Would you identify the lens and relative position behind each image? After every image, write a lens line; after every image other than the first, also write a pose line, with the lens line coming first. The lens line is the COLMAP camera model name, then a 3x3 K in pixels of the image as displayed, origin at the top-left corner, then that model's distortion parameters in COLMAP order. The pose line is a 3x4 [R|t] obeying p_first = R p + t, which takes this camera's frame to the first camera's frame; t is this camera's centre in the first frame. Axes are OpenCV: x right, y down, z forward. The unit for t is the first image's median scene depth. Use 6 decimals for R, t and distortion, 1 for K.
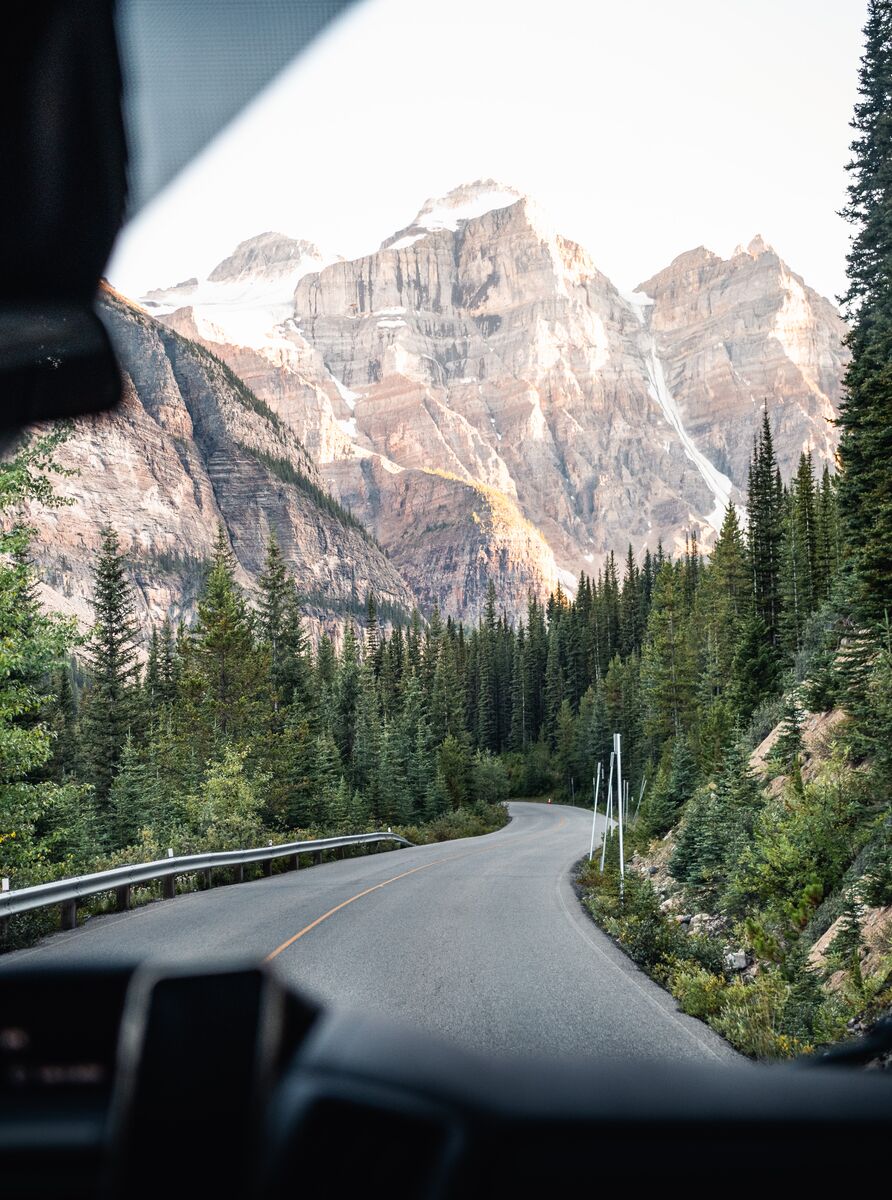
lens RADIAL K [[491.3, 0, 446.0], [0, 491.3, 600.0], [0, 0, 1]] dist [0.000225, -0.000022]
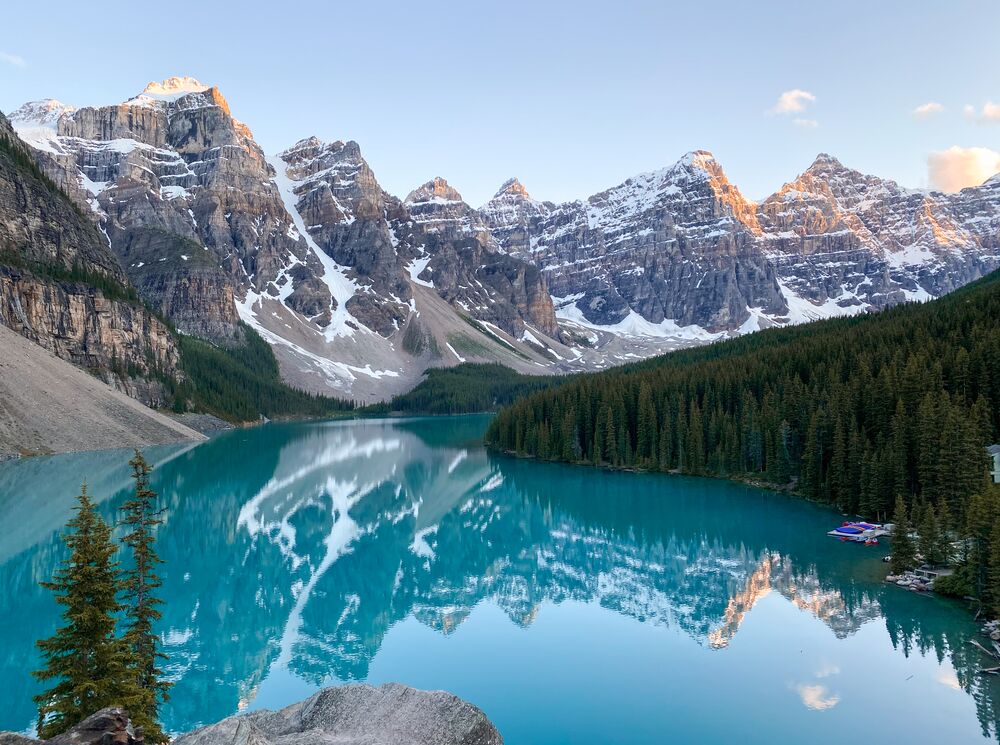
lens RADIAL K [[732.6, 0, 500.0], [0, 732.6, 372.5], [0, 0, 1]] dist [0.001528, -0.062895]
pose [[0.910911, 0.021801, 0.412027, 0.040994], [-0.107164, 0.976834, 0.185233, -0.388246], [-0.398443, -0.212885, 0.892145, -1.656726]]
